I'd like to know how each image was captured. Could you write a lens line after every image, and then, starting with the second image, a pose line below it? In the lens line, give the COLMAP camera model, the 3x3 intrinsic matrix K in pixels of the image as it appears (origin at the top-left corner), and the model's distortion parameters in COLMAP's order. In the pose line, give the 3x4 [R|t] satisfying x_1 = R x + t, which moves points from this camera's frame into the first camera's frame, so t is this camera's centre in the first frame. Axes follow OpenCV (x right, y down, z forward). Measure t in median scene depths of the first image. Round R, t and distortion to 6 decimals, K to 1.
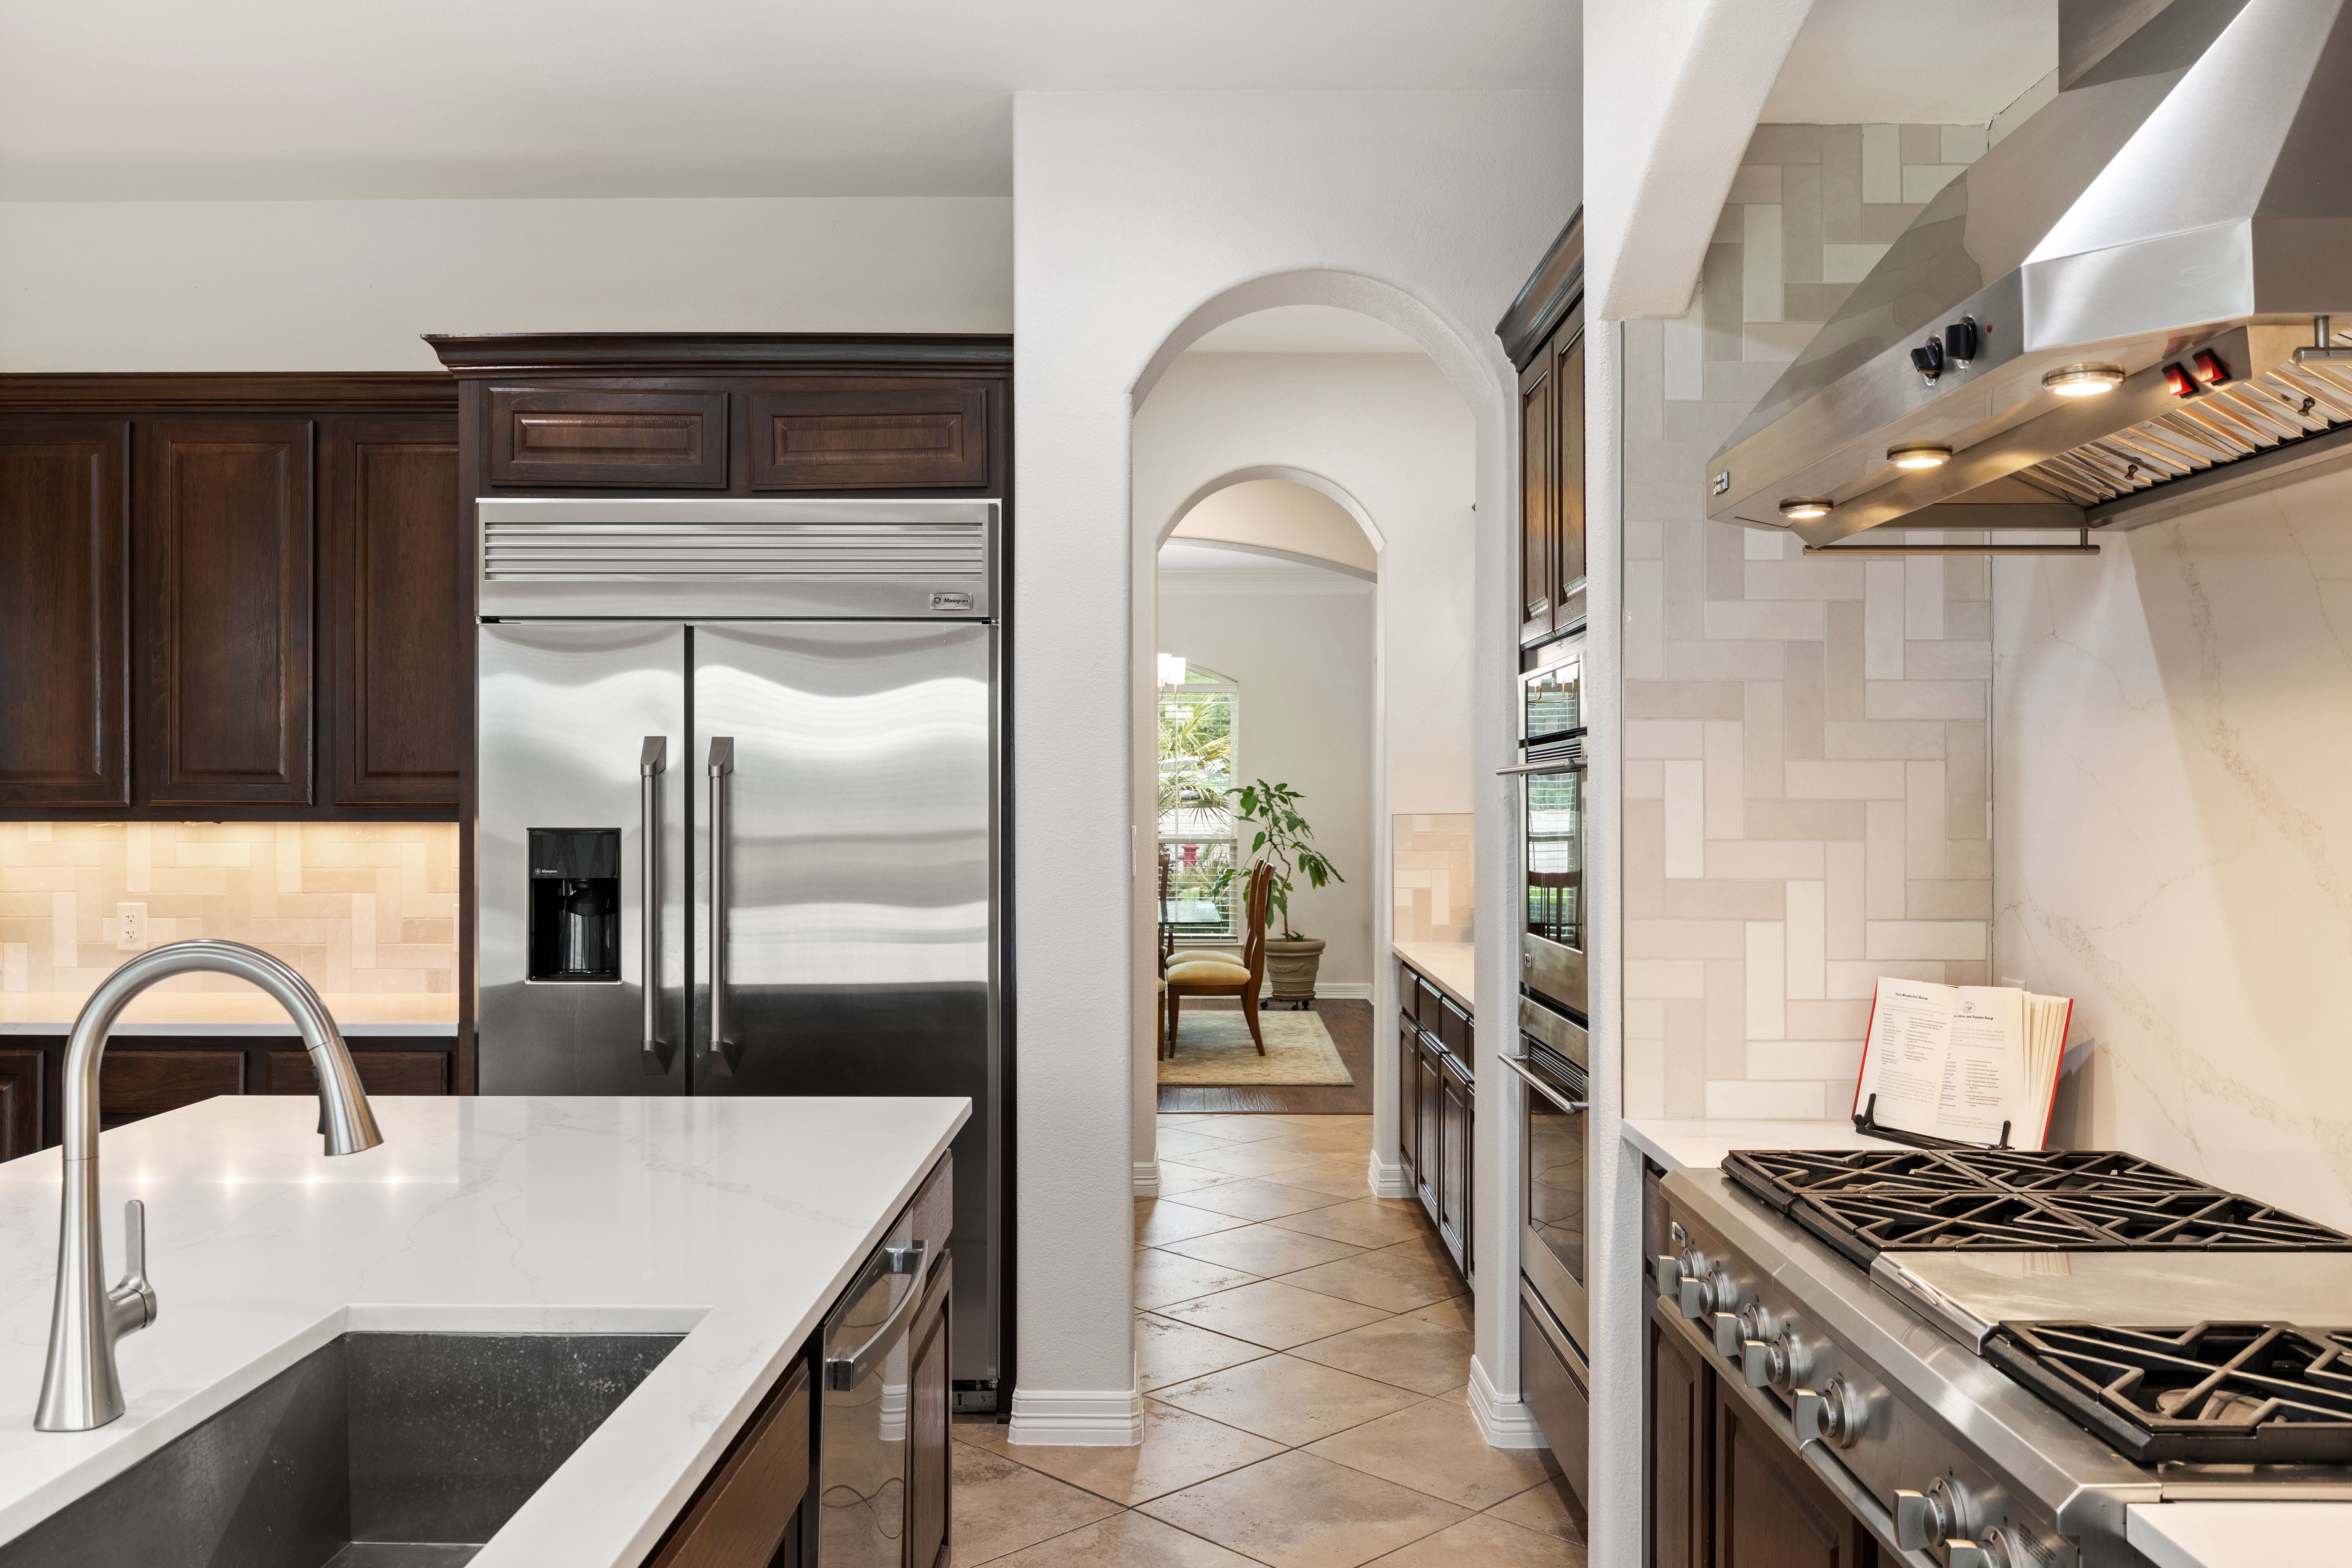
lens RADIAL K [[1933.5, 0, 1114.9], [0, 1933.5, 772.5], [0, 0, 1]] dist [0.016512, 0.008173]
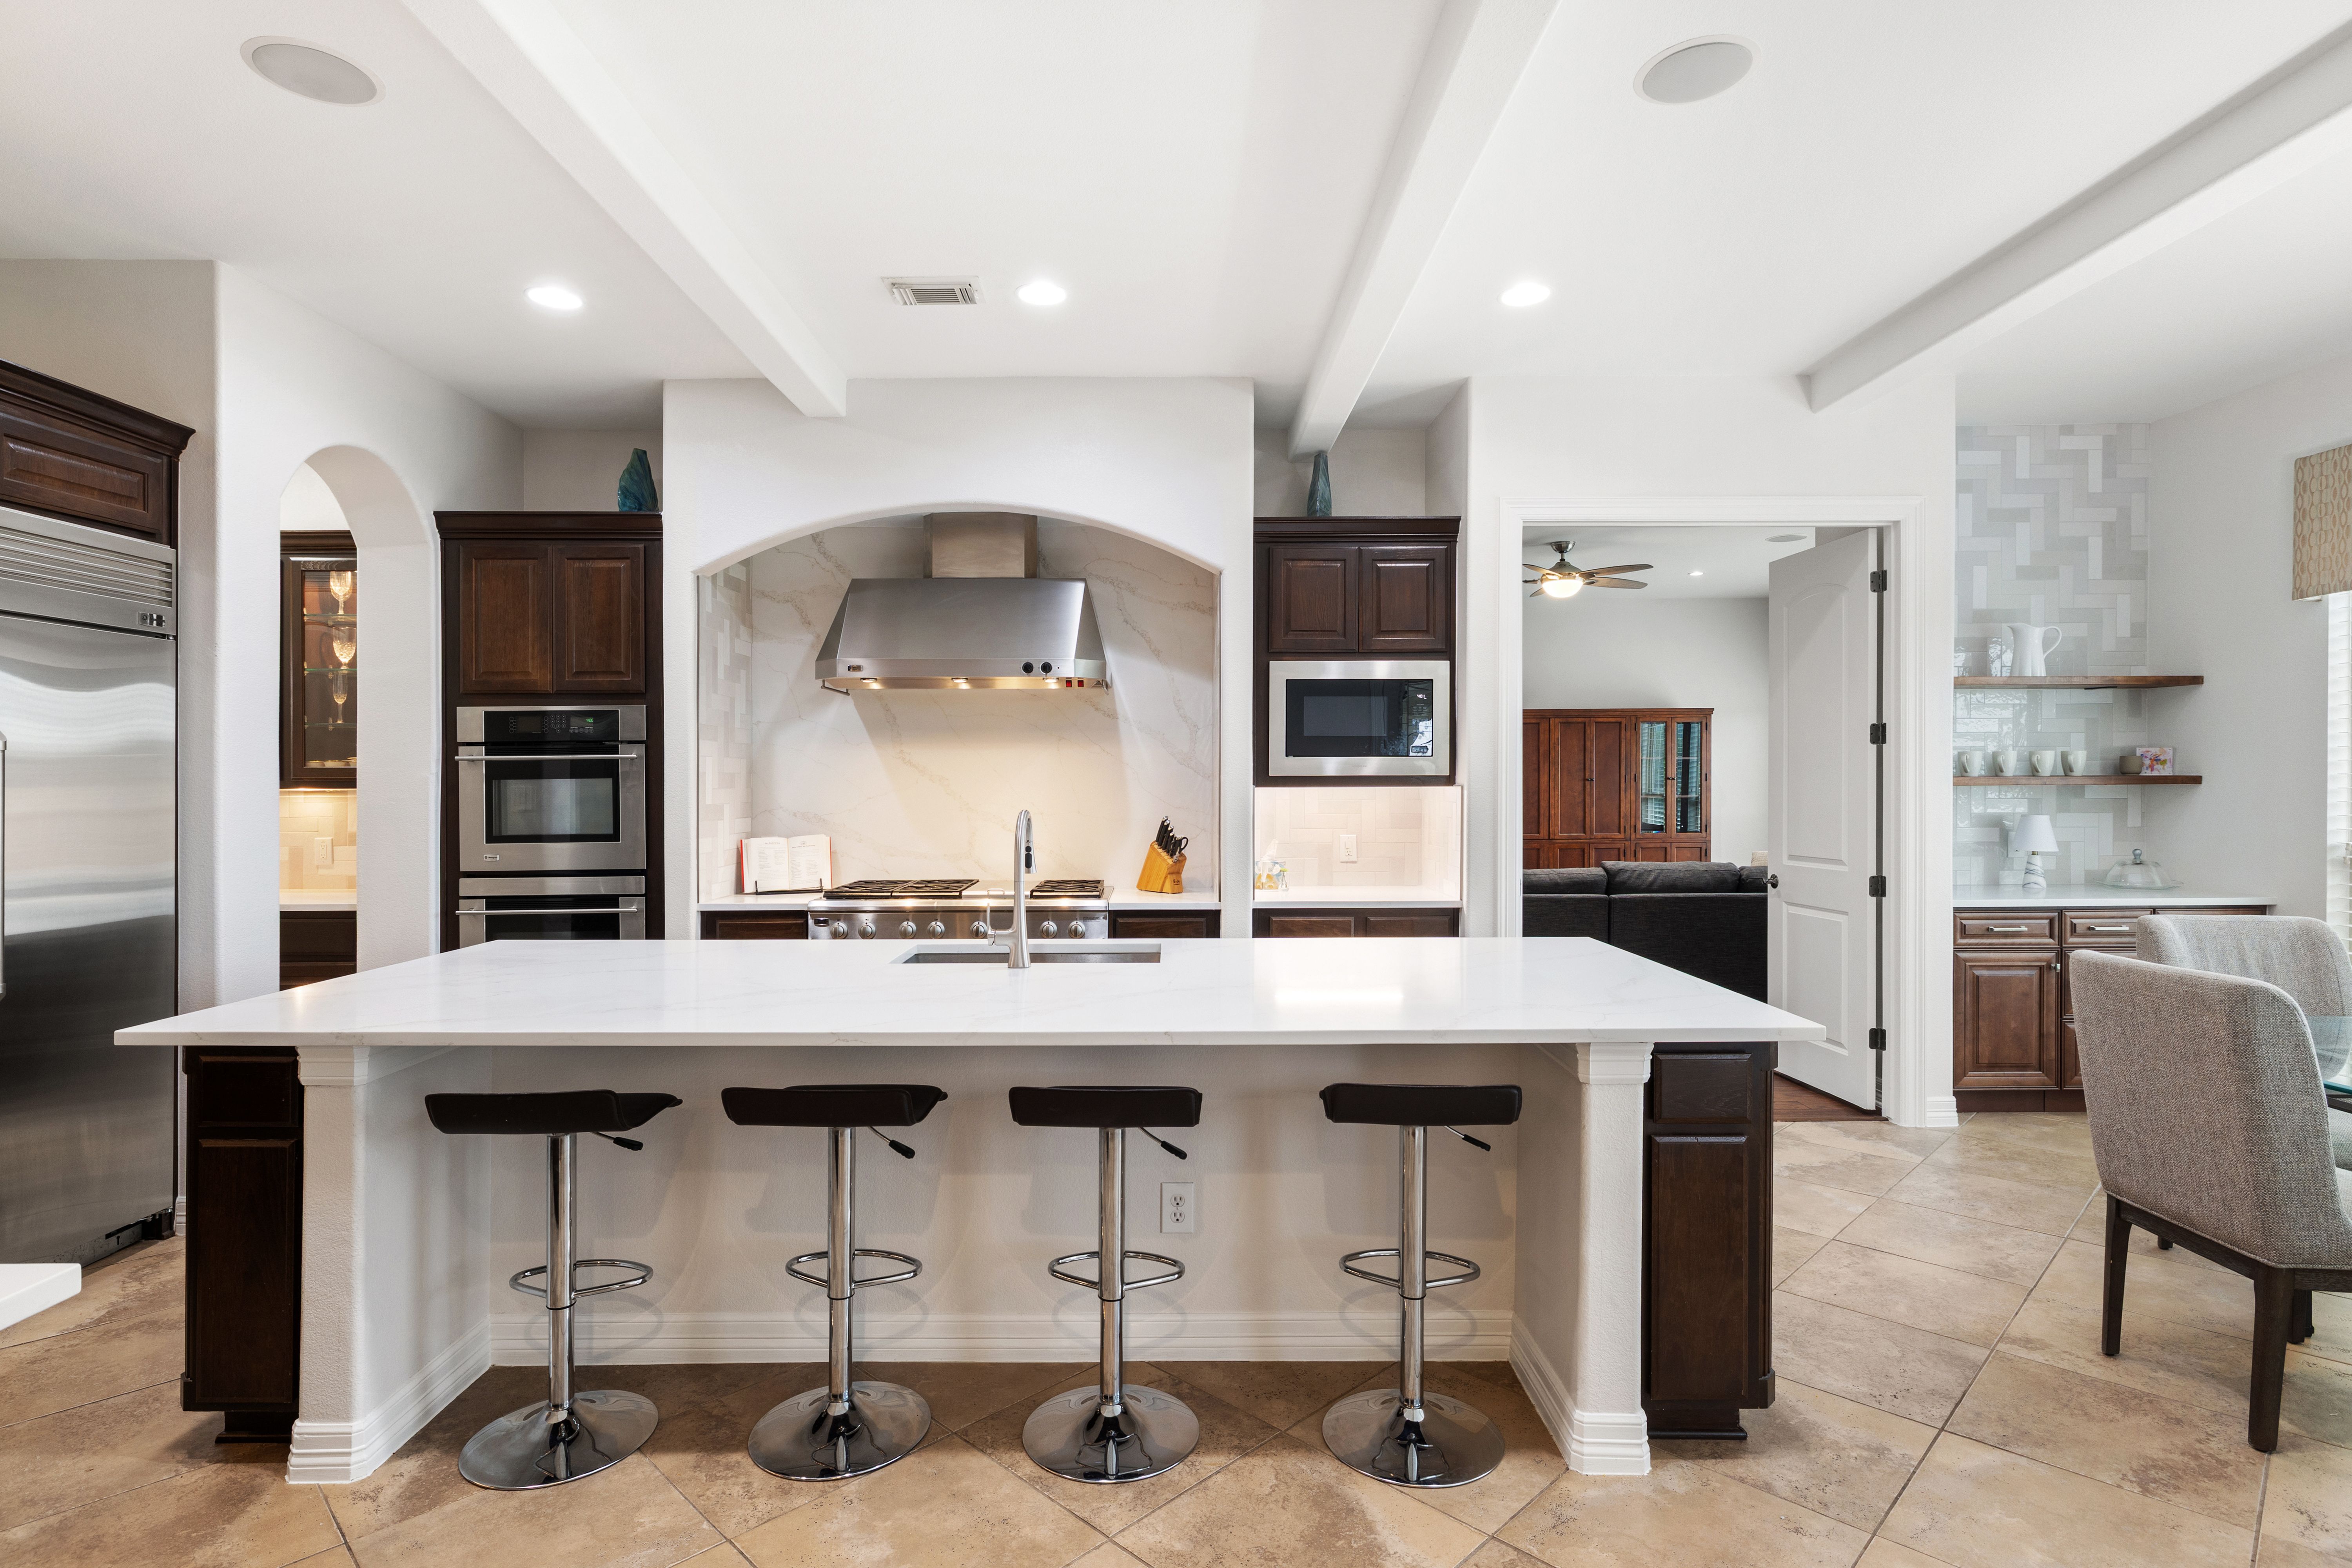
lens RADIAL K [[1194.5, 0, 1171.7], [0, 1194.5, 779.8], [0, 0, 1]] dist [0.001604, -0.001704]
pose [[-0.041620, -0.000851, 0.999133, -0.918398], [-0.010847, 0.999941, 0.000400, 0.011884], [-0.999075, -0.010821, -0.041627, 0.341125]]
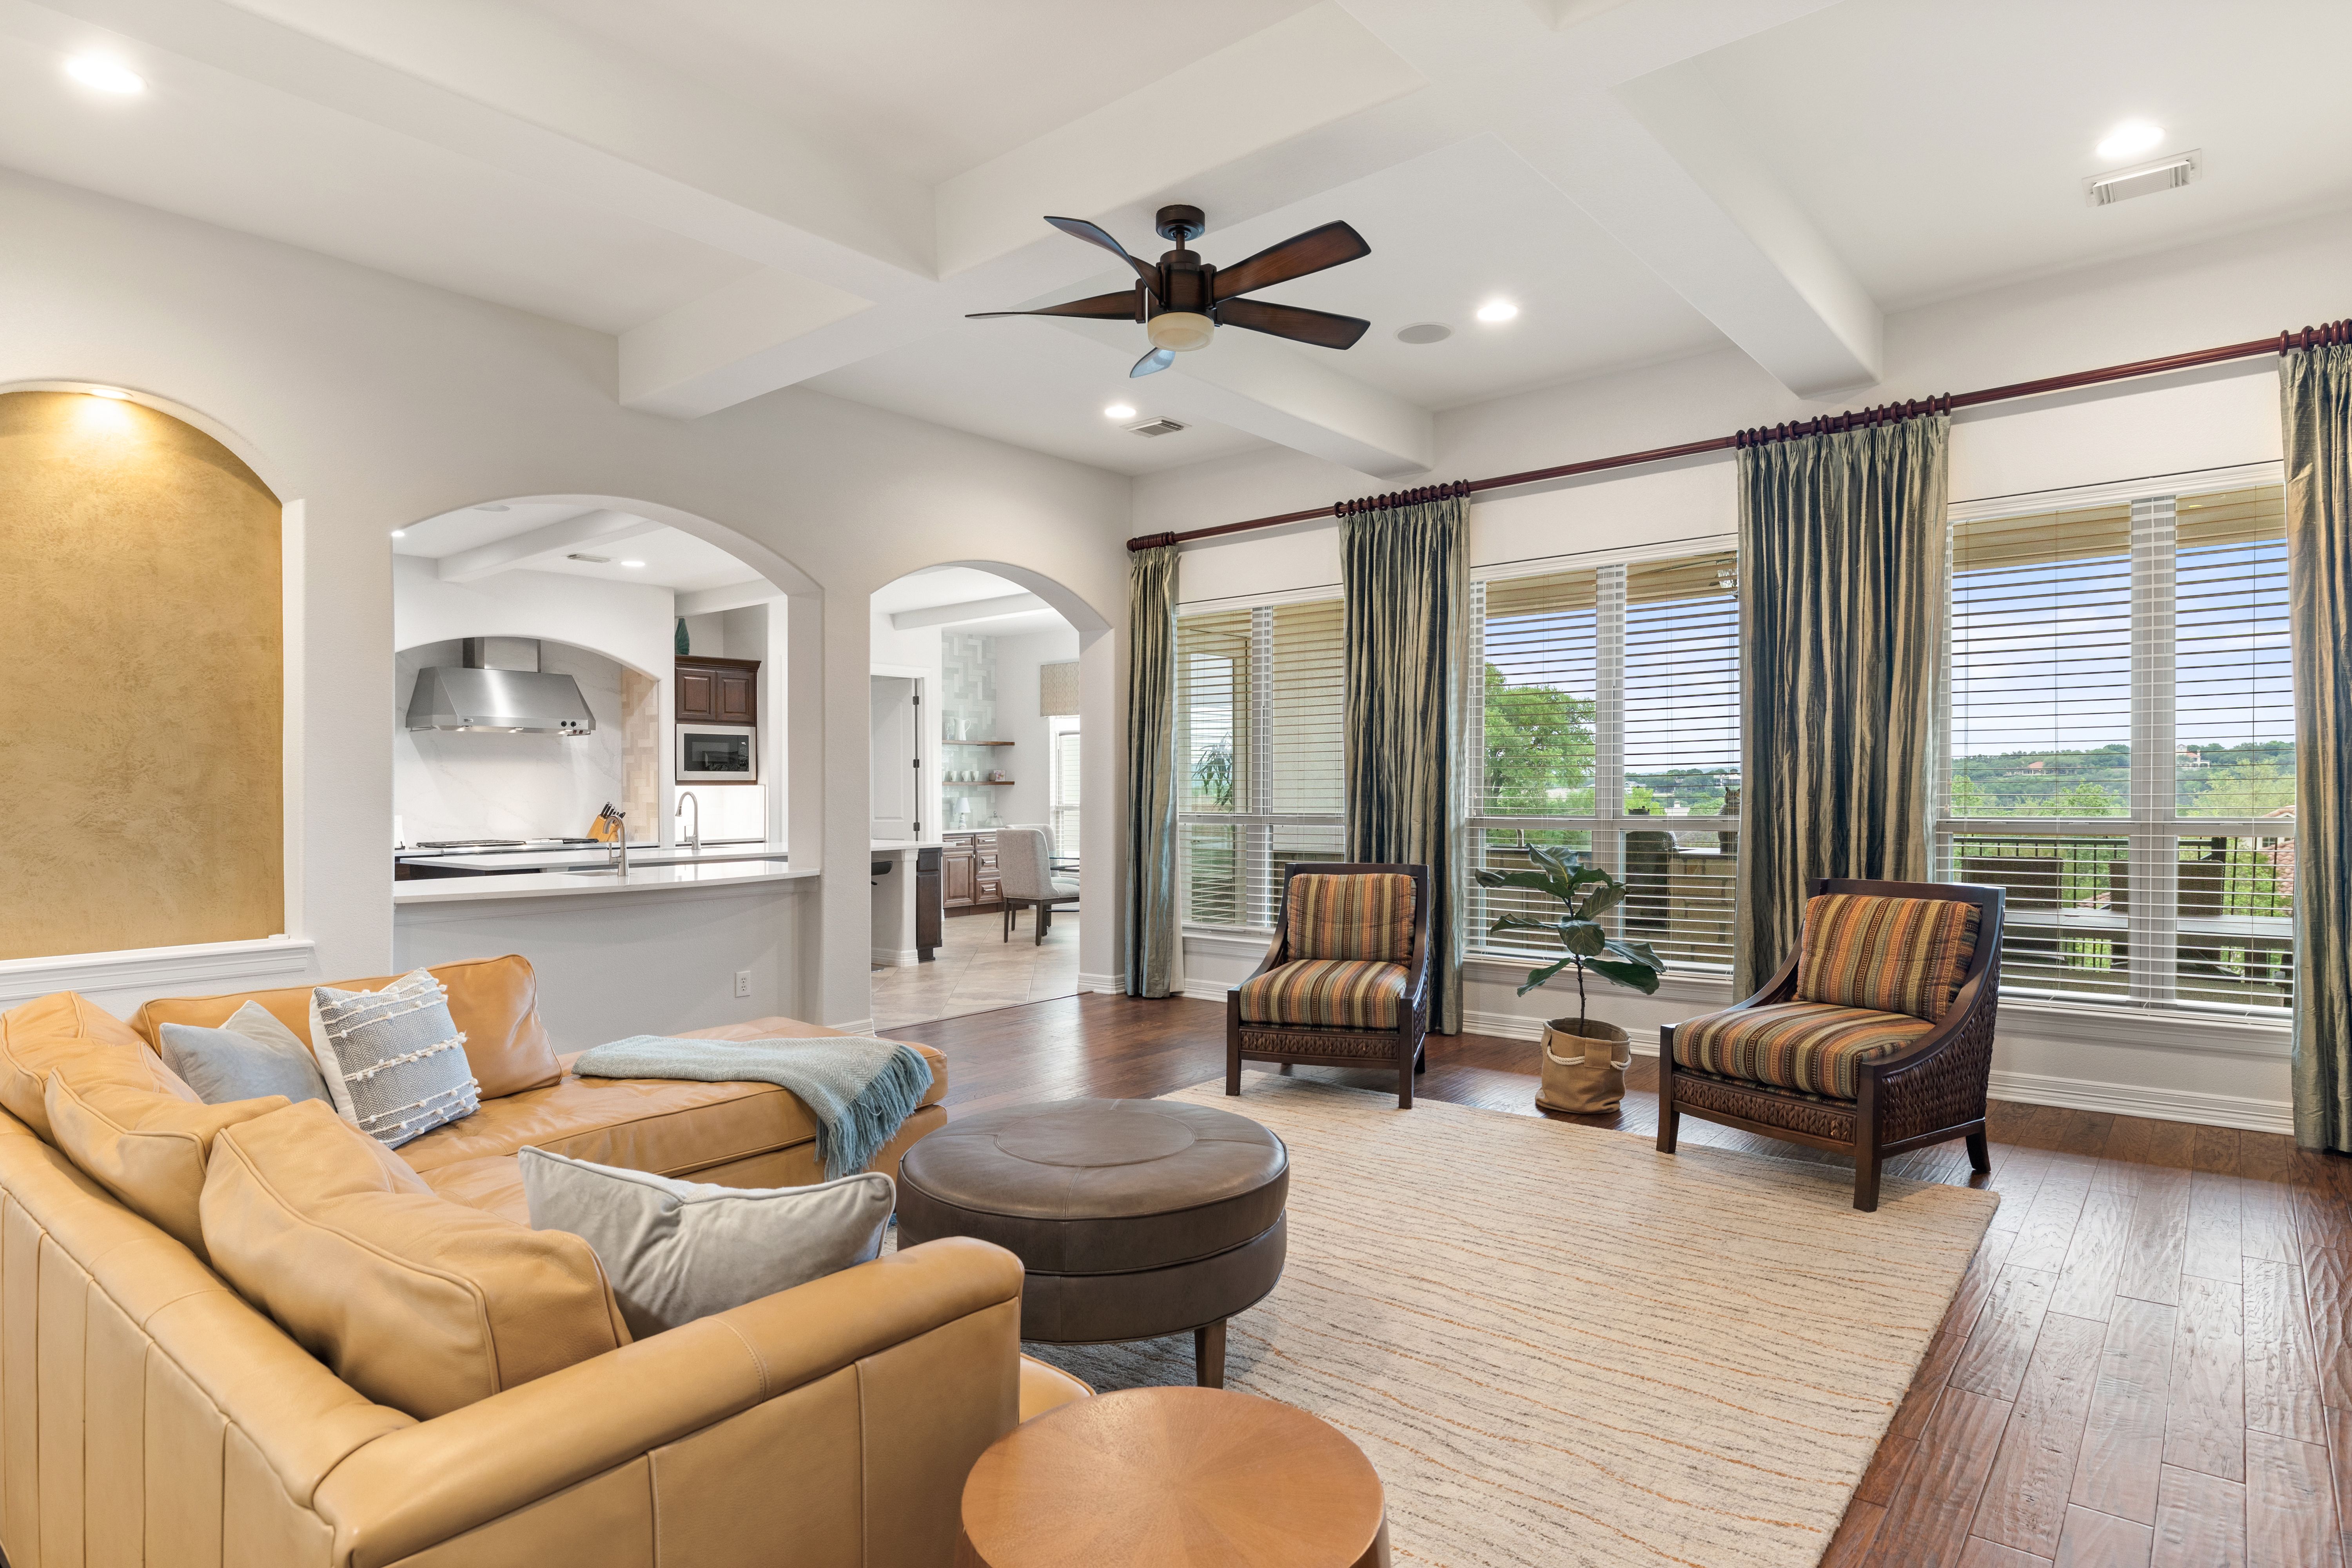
lens RADIAL K [[1289.8, 0, 1181.8], [0, 1289.8, 780.7], [0, 0, 1]] dist [0.006879, -0.000809]
pose [[-0.789129, 0.007394, 0.614183, -2.085413], [-0.002630, 0.999878, -0.015416, 0.043757], [-0.614221, -0.013781, -0.789013, 1.555165]]
